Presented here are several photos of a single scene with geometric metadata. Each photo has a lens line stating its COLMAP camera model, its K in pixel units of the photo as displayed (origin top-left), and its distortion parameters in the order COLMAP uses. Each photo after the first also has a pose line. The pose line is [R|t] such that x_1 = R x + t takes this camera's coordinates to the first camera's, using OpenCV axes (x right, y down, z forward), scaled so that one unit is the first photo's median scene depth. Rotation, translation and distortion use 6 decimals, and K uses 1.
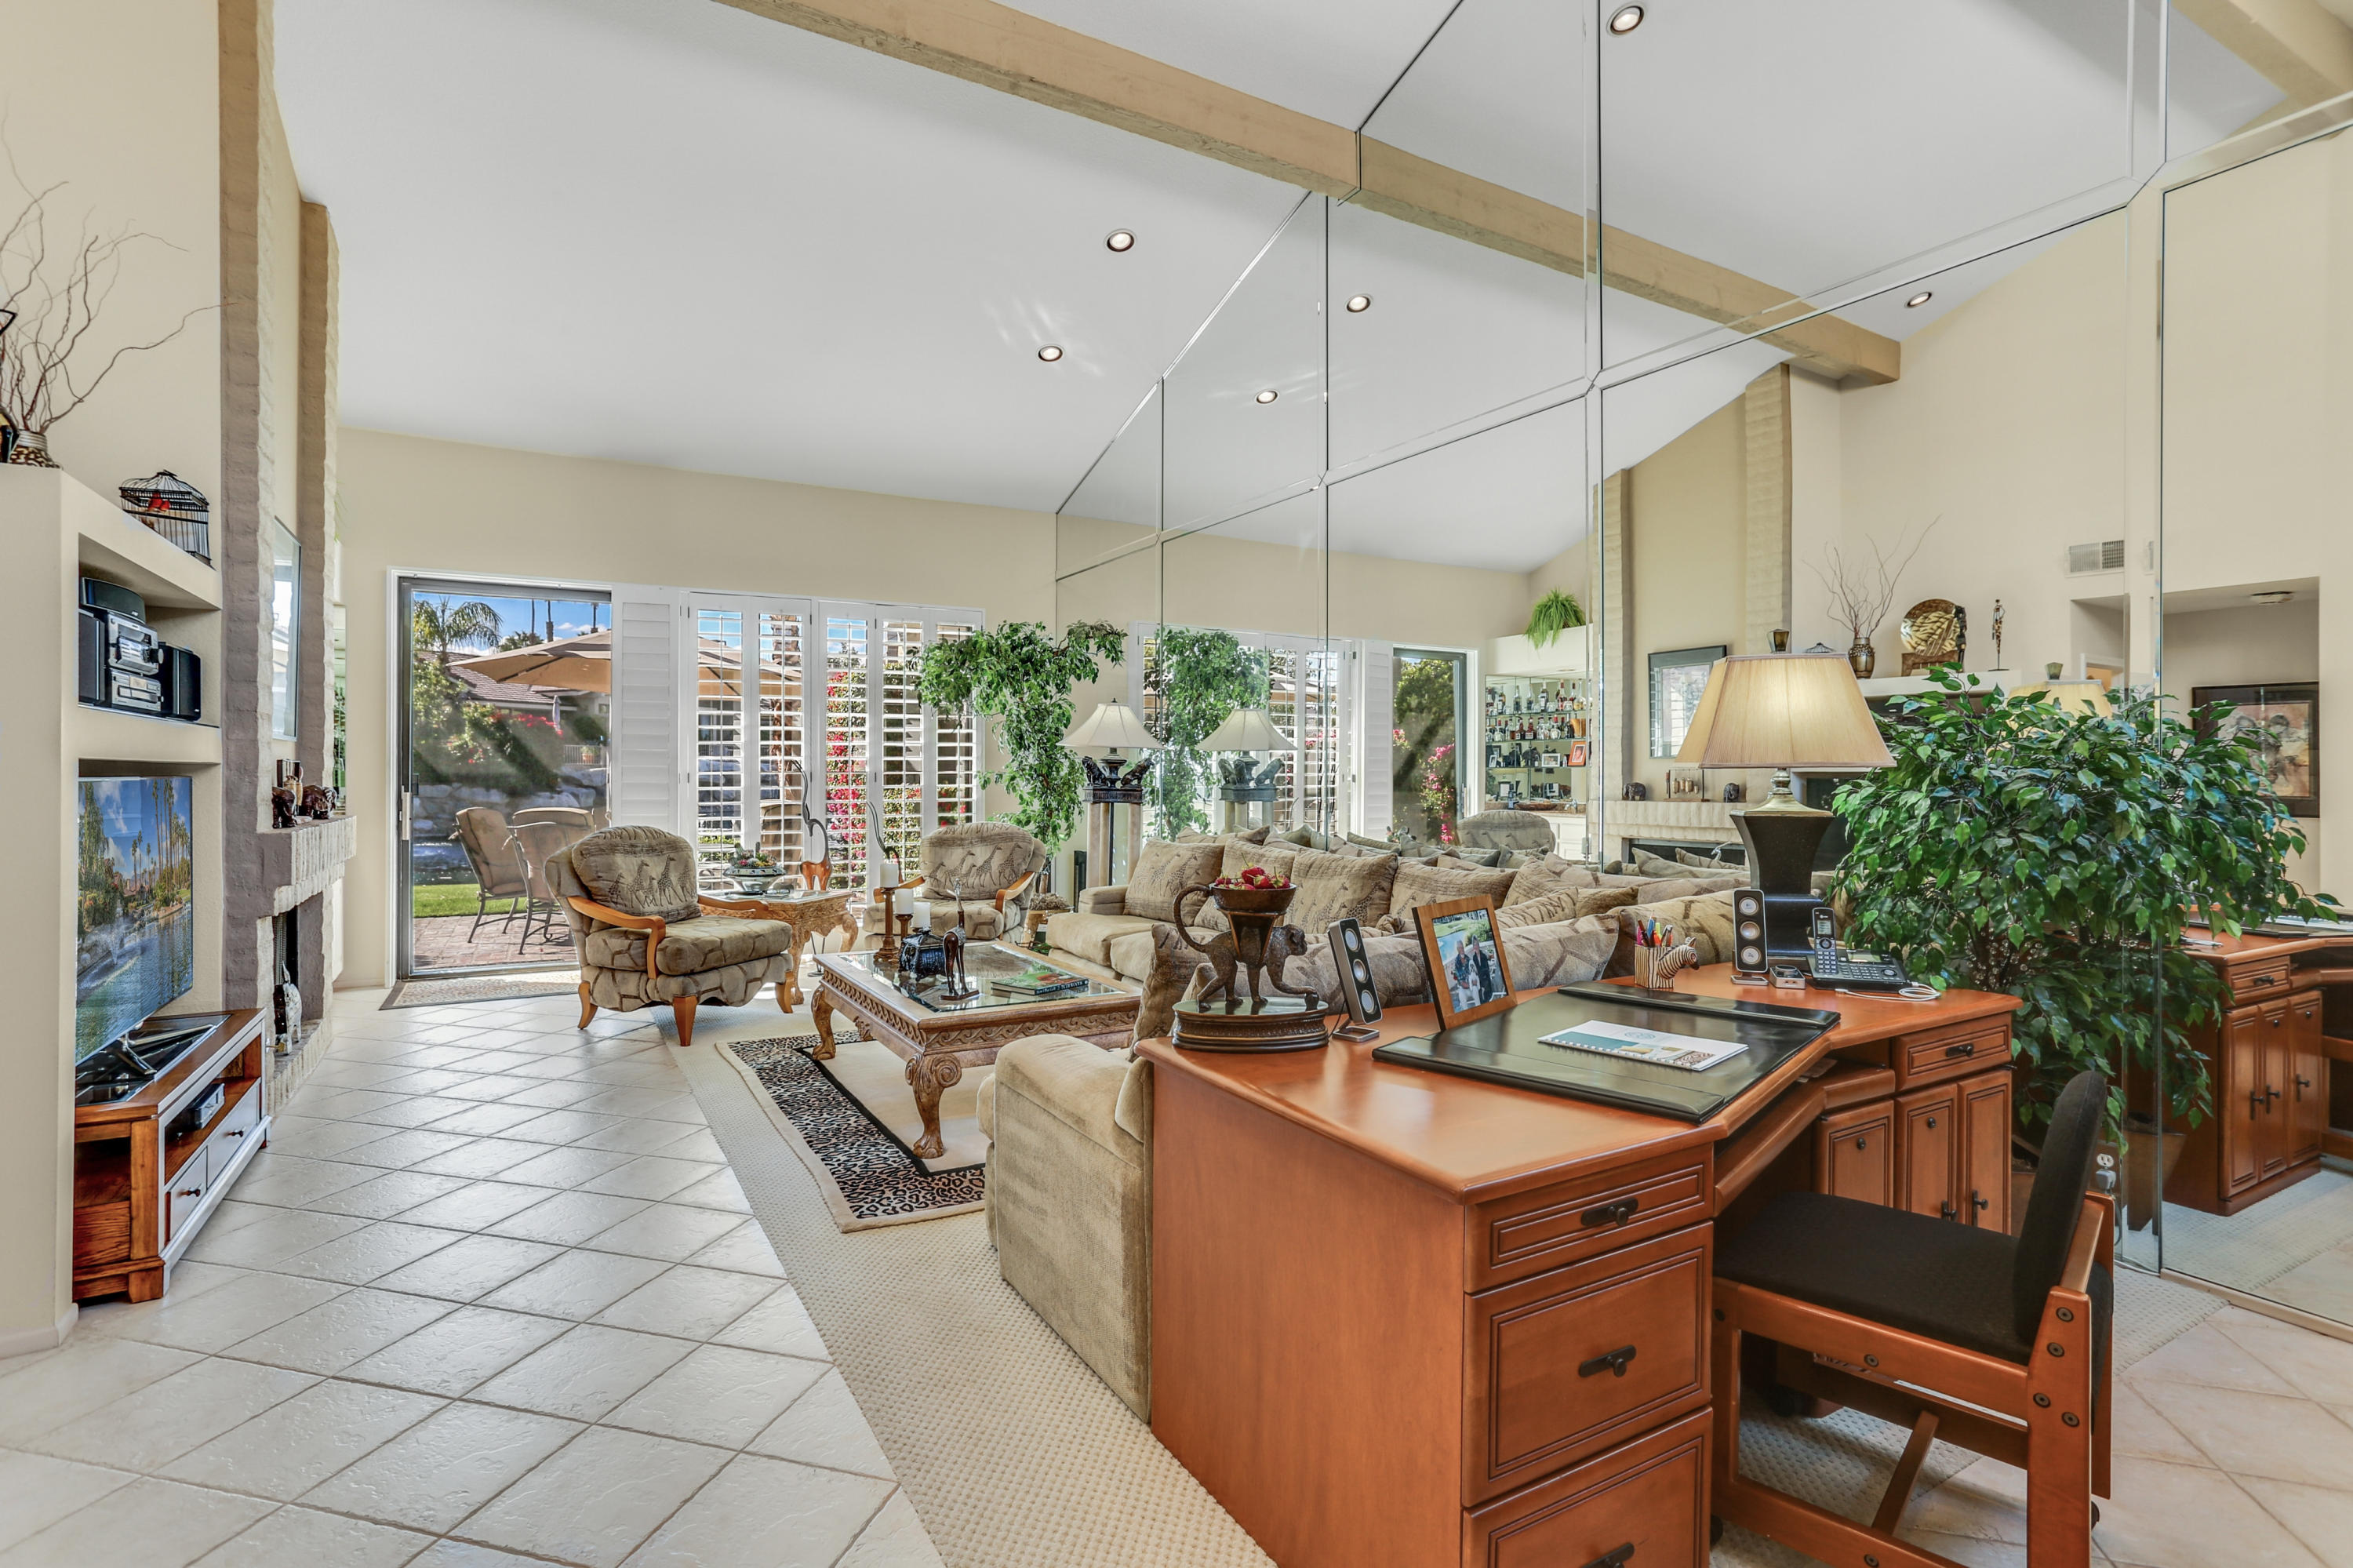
lens RADIAL K [[1131.6, 0, 1189.9], [0, 1131.6, 780.1], [0, 0, 1]] dist [-0.030094, 0.013172]
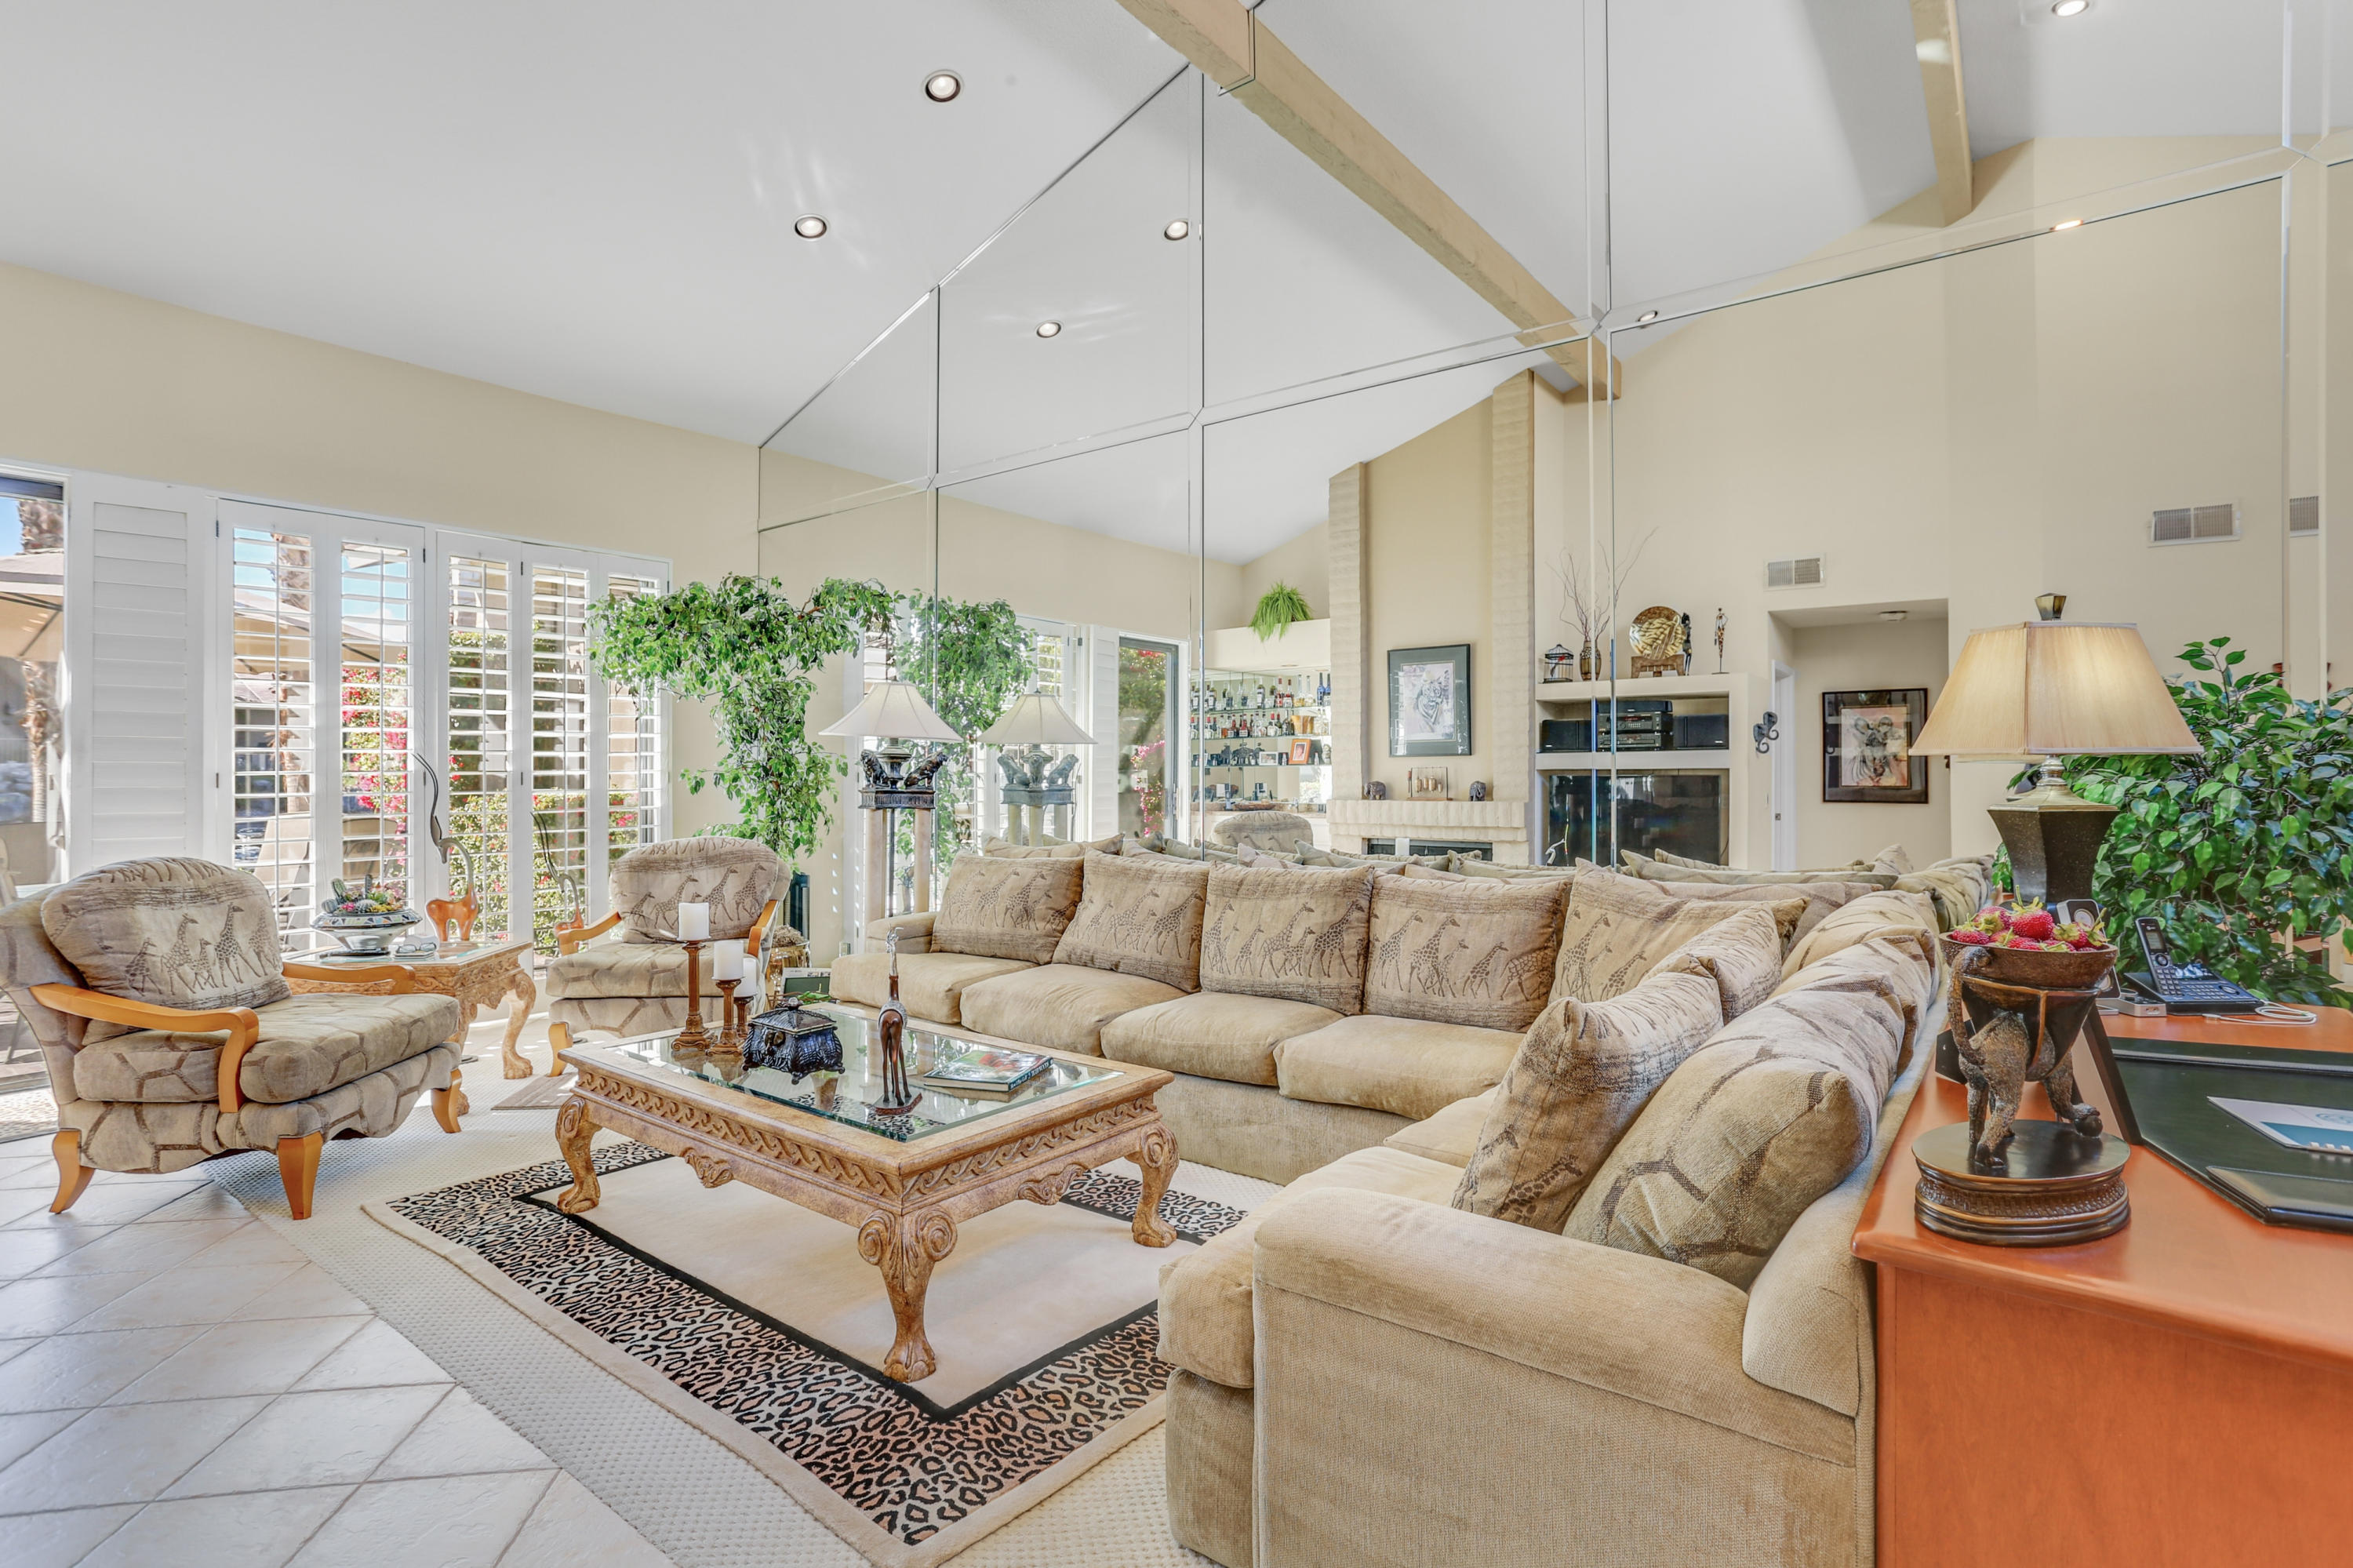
lens RADIAL K [[1131.6, 0, 1186.0], [0, 1131.6, 775.4], [0, 0, 1]] dist [-0.030094, 0.013172]
pose [[0.926929, -0.004006, 0.375215, -0.169107], [0.006392, 0.999966, -0.005115, 0.001992], [-0.375182, 0.007140, 0.926924, 0.188865]]
